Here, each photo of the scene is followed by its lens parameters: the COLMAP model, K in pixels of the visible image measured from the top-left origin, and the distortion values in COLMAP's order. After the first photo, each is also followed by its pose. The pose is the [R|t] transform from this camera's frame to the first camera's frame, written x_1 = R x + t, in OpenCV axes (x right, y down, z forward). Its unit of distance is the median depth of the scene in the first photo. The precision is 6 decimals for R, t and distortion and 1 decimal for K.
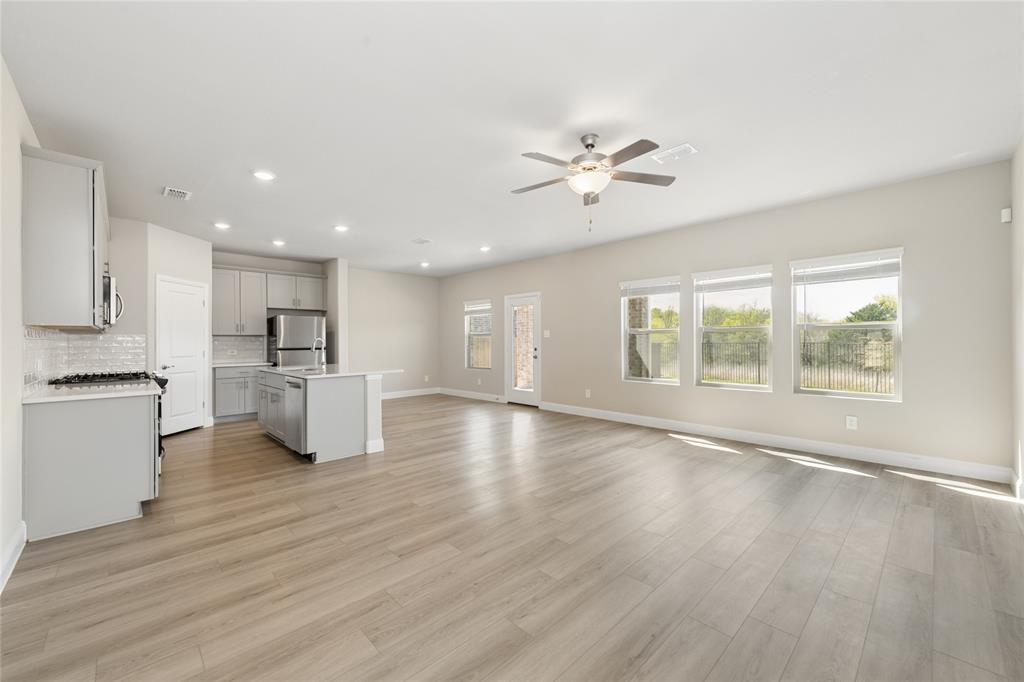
lens RADIAL K [[402.1, 0, 509.9], [0, 402.1, 338.9], [0, 0, 1]] dist [0.010653, -0.002554]
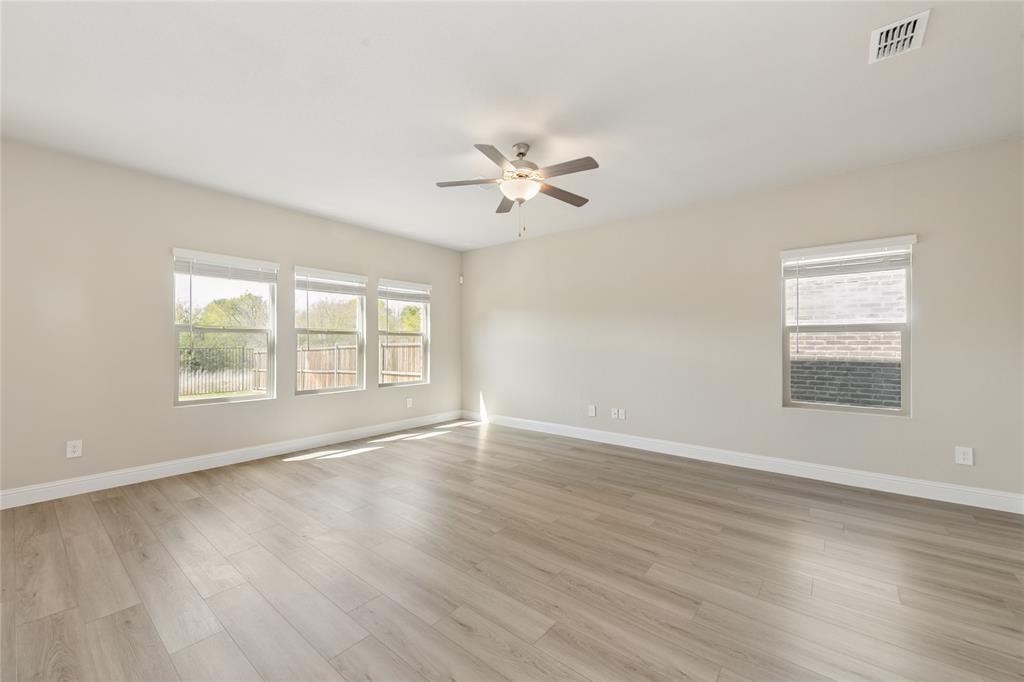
lens RADIAL K [[402.1, 0, 510.6], [0, 402.1, 339.9], [0, 0, 1]] dist [0.010653, -0.002554]
pose [[-0.125557, 0.013760, 0.991991, -0.406725], [-0.006135, 0.999874, -0.014646, 0.006081], [-0.992067, -0.007925, -0.125457, 0.576479]]
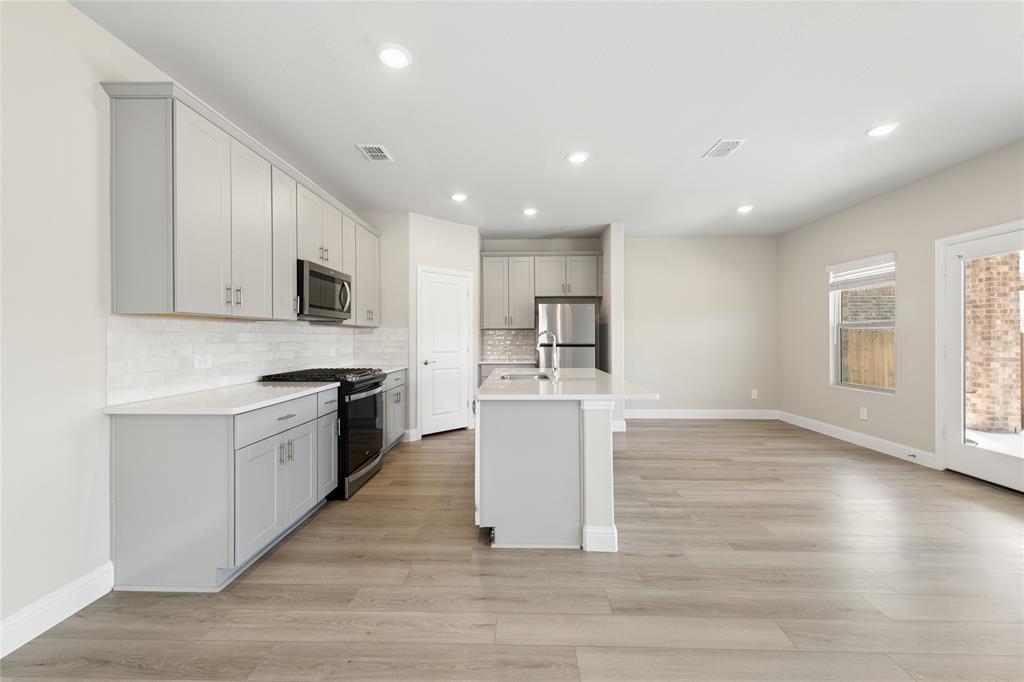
lens RADIAL K [[402.1, 0, 512.0], [0, 402.1, 336.8], [0, 0, 1]] dist [0.010653, -0.002554]
pose [[0.705962, 0.004594, -0.708235, -0.036243], [0.001258, 0.999969, 0.007741, 0.001598], [0.708248, -0.006356, 0.705935, 0.419516]]
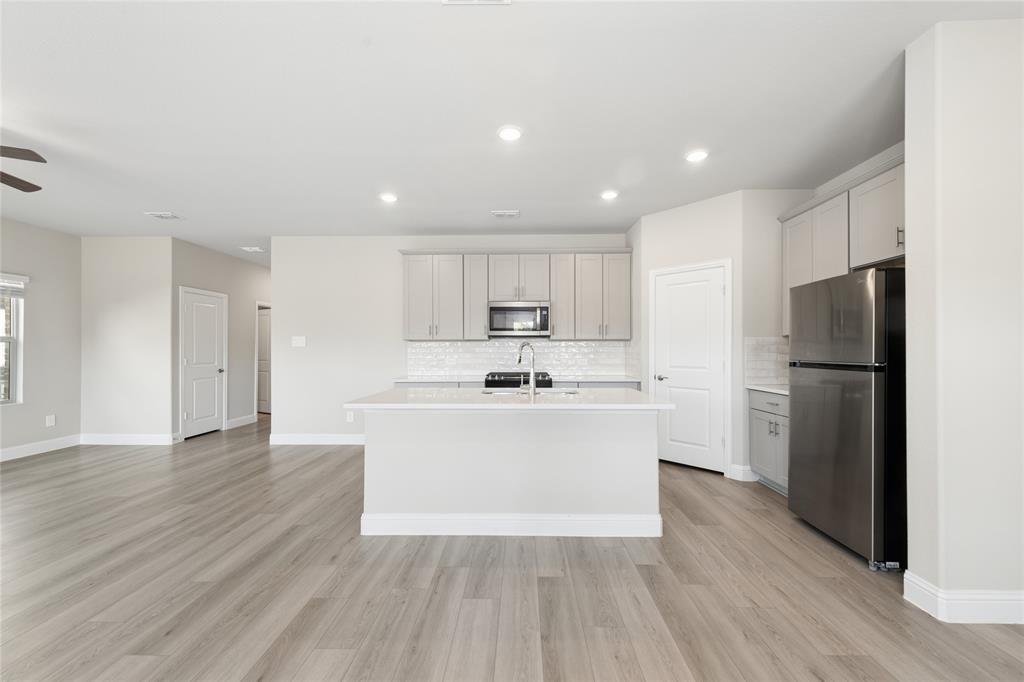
lens RADIAL K [[402.1, 0, 515.5], [0, 402.1, 347.8], [0, 0, 1]] dist [0.010653, -0.002554]
pose [[-0.701633, 0.004345, -0.712526, -0.040119], [0.011770, 0.999916, -0.005493, 0.007011], [0.712442, -0.012240, -0.701625, 1.209712]]
